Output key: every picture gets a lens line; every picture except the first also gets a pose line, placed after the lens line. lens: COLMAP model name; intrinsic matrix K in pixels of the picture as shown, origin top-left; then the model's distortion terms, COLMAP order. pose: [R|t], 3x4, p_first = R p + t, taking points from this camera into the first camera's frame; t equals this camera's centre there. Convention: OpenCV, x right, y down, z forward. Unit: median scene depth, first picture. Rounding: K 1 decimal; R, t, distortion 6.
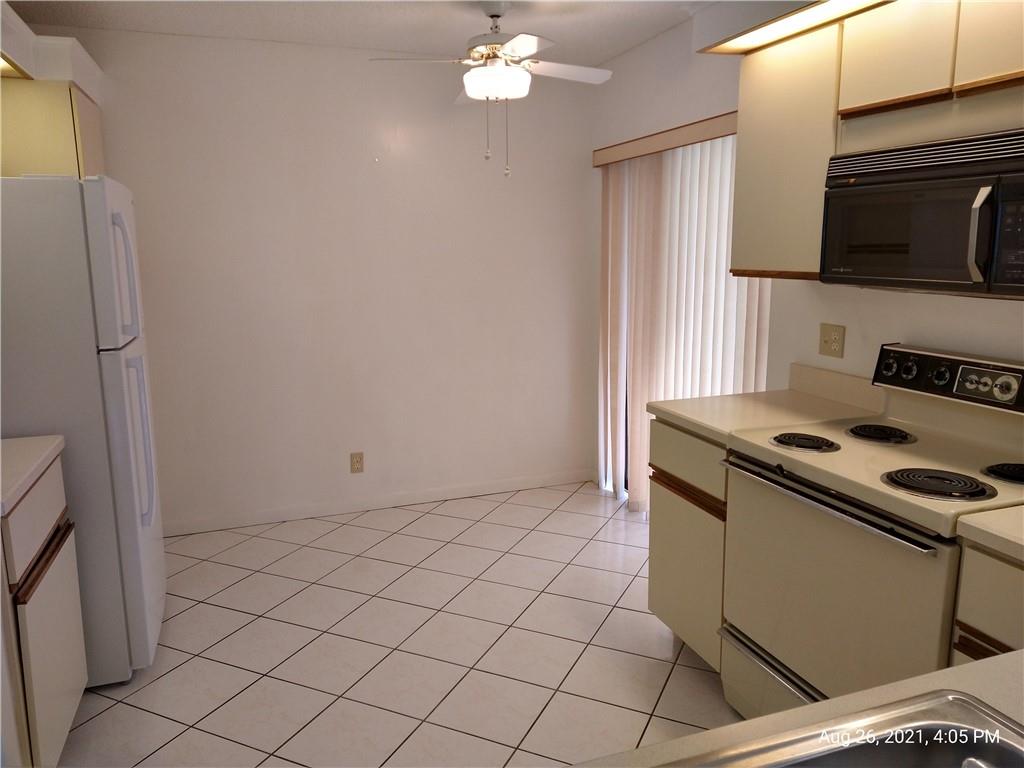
lens RADIAL K [[753.6, 0, 512.0], [0, 753.6, 384.0], [0, 0, 1]] dist [0.110359, -0.148431]
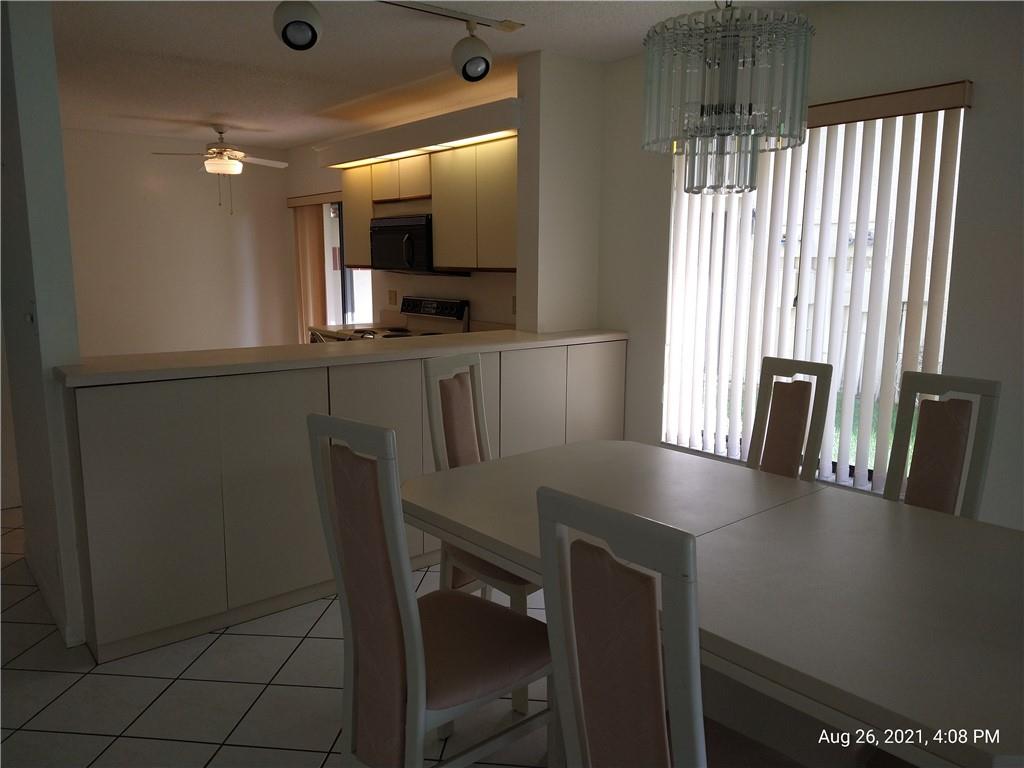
lens RADIAL K [[753.6, 0, 512.0], [0, 753.6, 384.0], [0, 0, 1]] dist [0.110359, -0.148431]
pose [[0.944635, -0.037389, 0.325987, 0.021936], [0.044710, 0.998887, -0.014993, 0.279291], [-0.325064, 0.028737, 0.945255, -1.373117]]
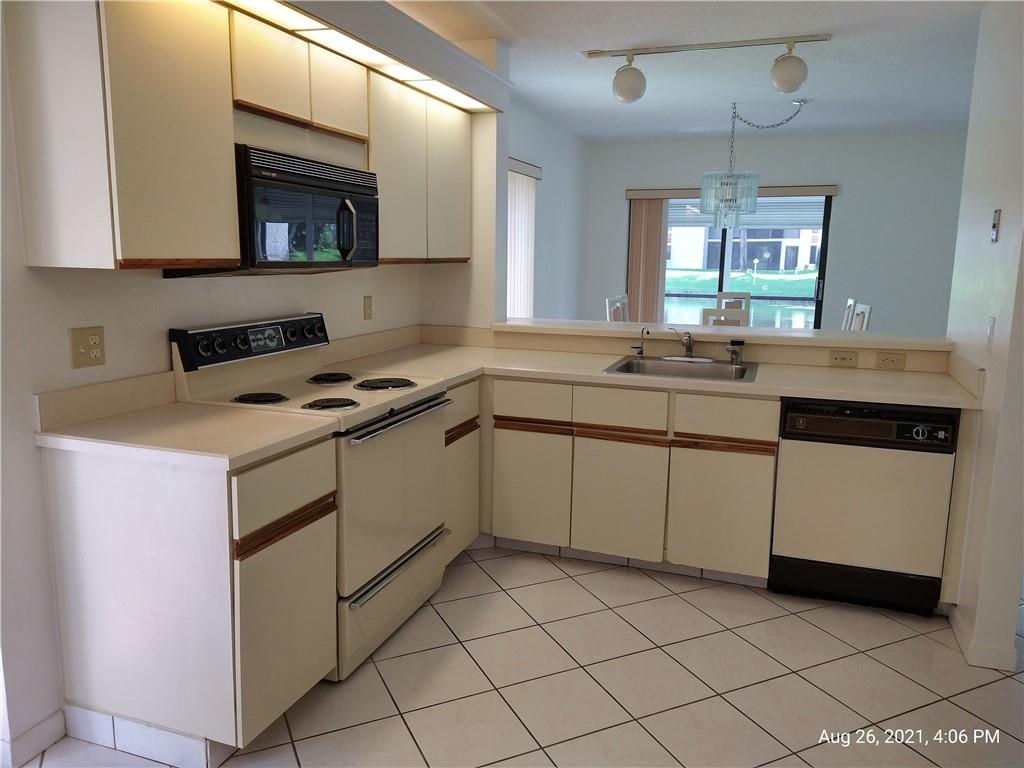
lens RADIAL K [[753.6, 0, 512.0], [0, 753.6, 384.0], [0, 0, 1]] dist [0.110359, -0.148431]
pose [[-0.767290, -0.114424, 0.631009, -0.504154], [0.108403, 0.946652, 0.303477, -0.250188], [-0.632071, 0.301259, -0.713953, 1.503561]]
